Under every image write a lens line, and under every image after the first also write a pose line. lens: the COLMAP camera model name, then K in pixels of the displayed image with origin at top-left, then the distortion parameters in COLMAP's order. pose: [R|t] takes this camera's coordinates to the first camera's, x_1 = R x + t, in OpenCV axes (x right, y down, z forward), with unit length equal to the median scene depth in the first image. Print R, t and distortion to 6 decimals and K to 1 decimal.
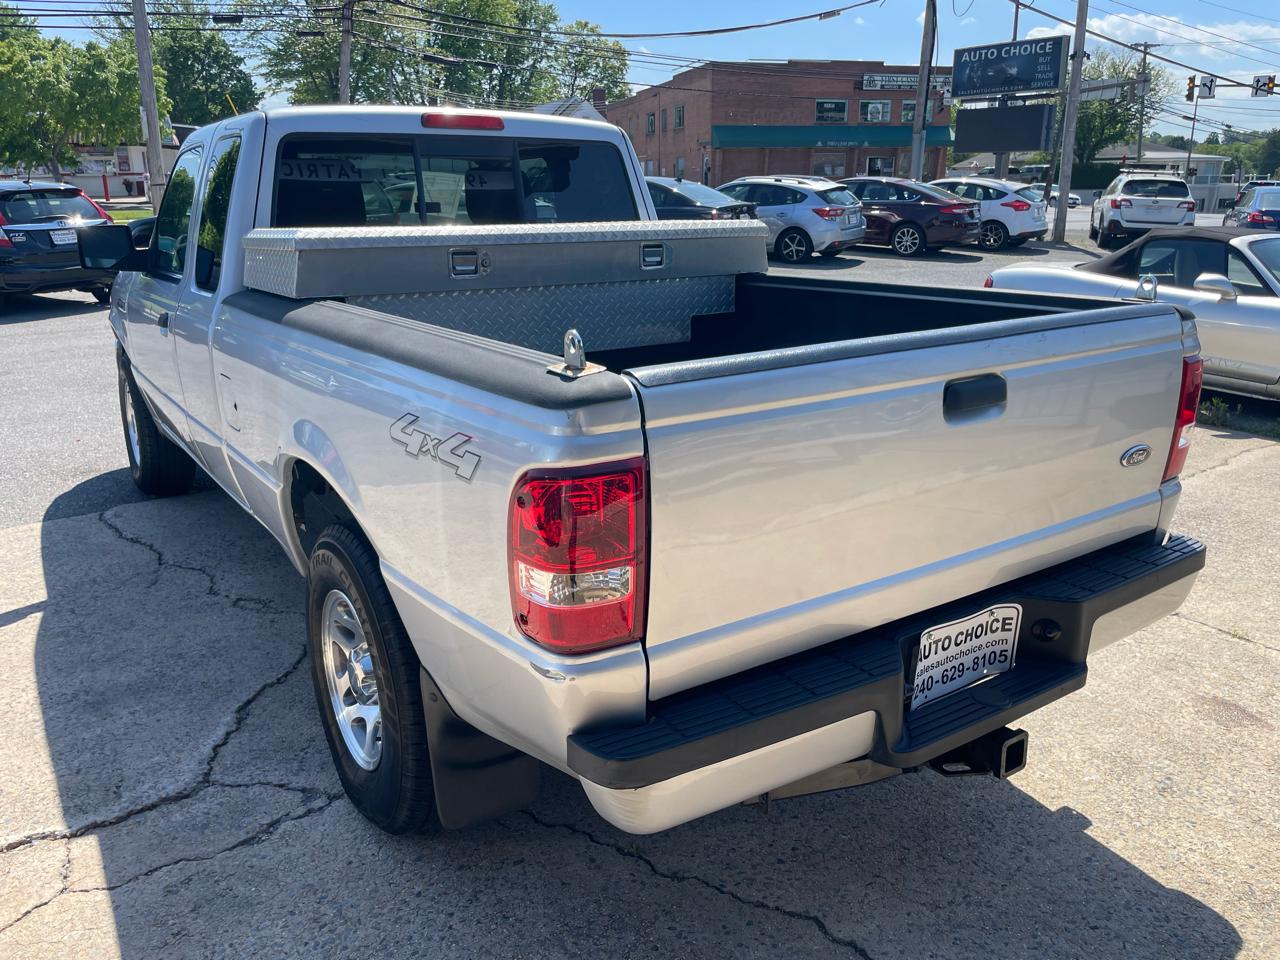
lens RADIAL K [[968.7, 0, 642.4], [0, 968.7, 471.0], [0, 0, 1]] dist [0.087465, -0.118744]
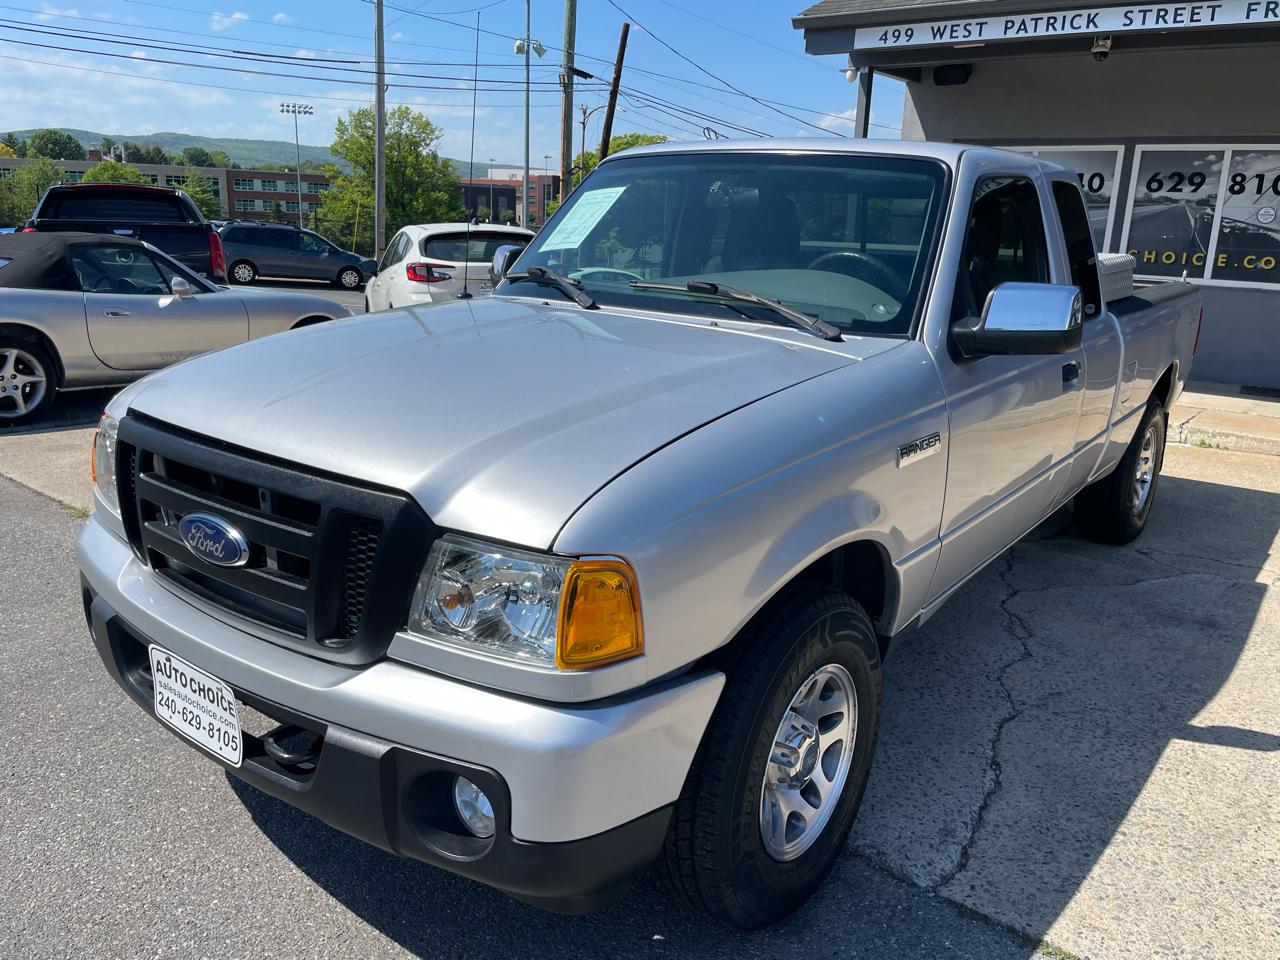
lens RADIAL K [[968.7, 0, 656.5], [0, 968.7, 464.4], [0, 0, 1]] dist [0.087465, -0.118744]
pose [[-0.320594, -0.241588, 0.915890, -1.255385], [0.228364, 0.918693, 0.322262, -0.469947], [-0.919277, 0.312472, -0.239357, 1.646907]]
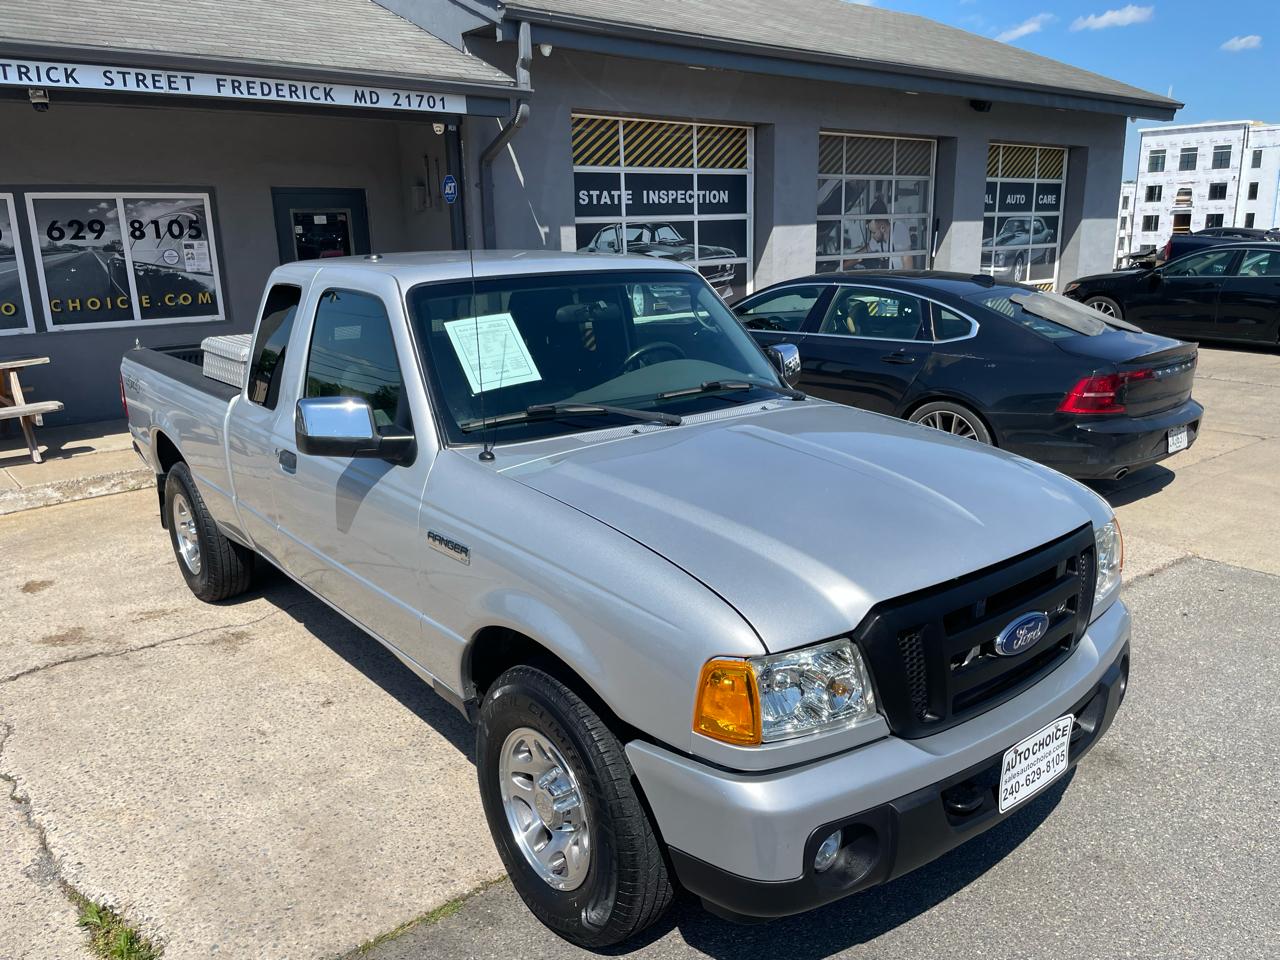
lens RADIAL K [[968.7, 0, 648.9], [0, 968.7, 488.2], [0, 0, 1]] dist [0.087465, -0.118744]
pose [[-0.994924, 0.049424, -0.087660, -0.355515], [-0.002306, 0.859658, 0.510865, -0.758612], [0.100607, 0.508473, -0.855180, 2.279466]]
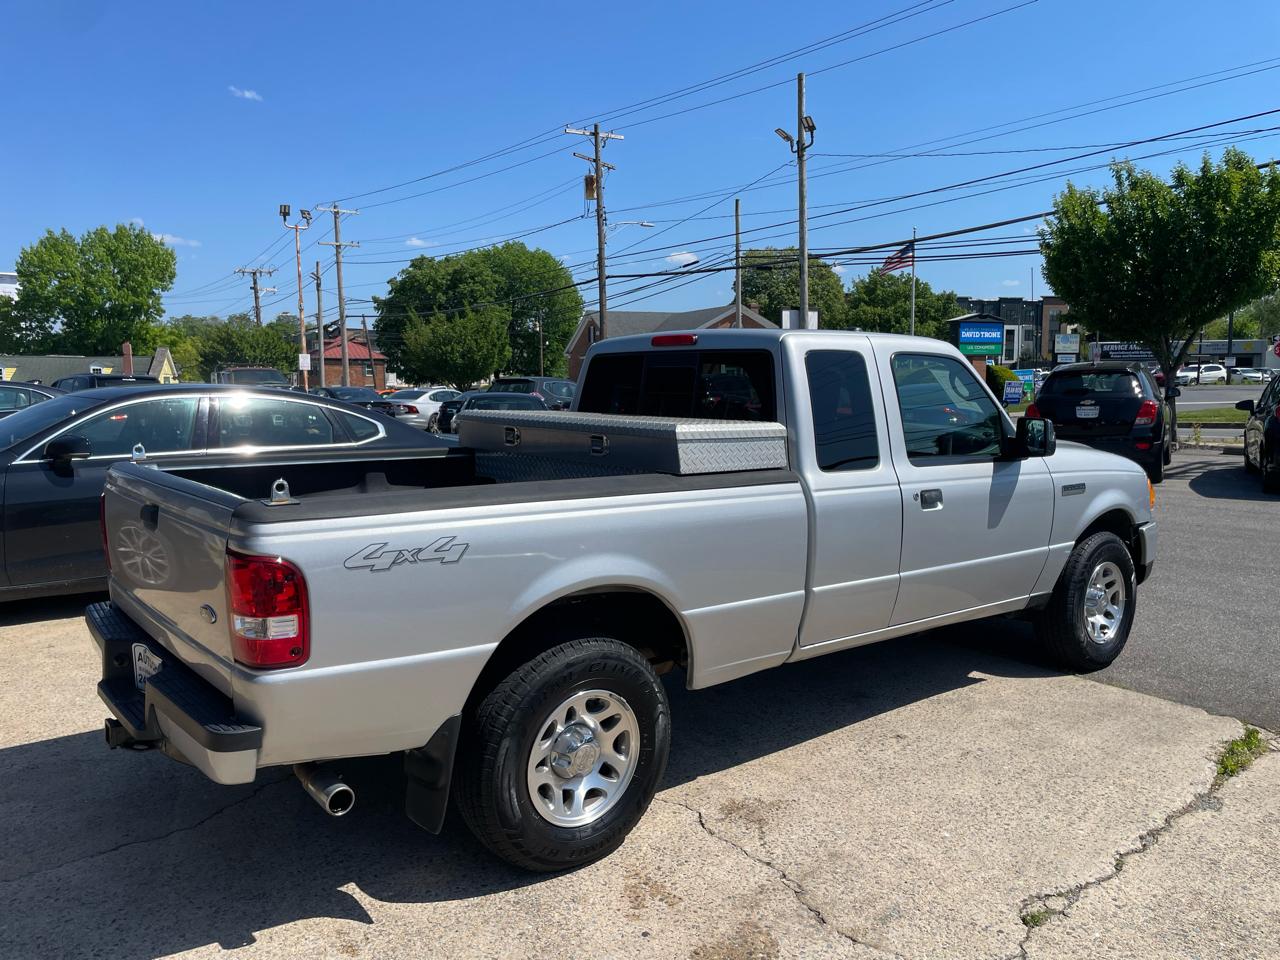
lens RADIAL K [[968.7, 0, 648.3], [0, 968.7, 474.8], [0, 0, 1]] dist [0.087465, -0.118744]
pose [[0.088580, 0.107974, -0.990200, 1.096489], [-0.274628, 0.958223, 0.079920, -0.270365], [0.957462, 0.264857, 0.114532, 0.840509]]
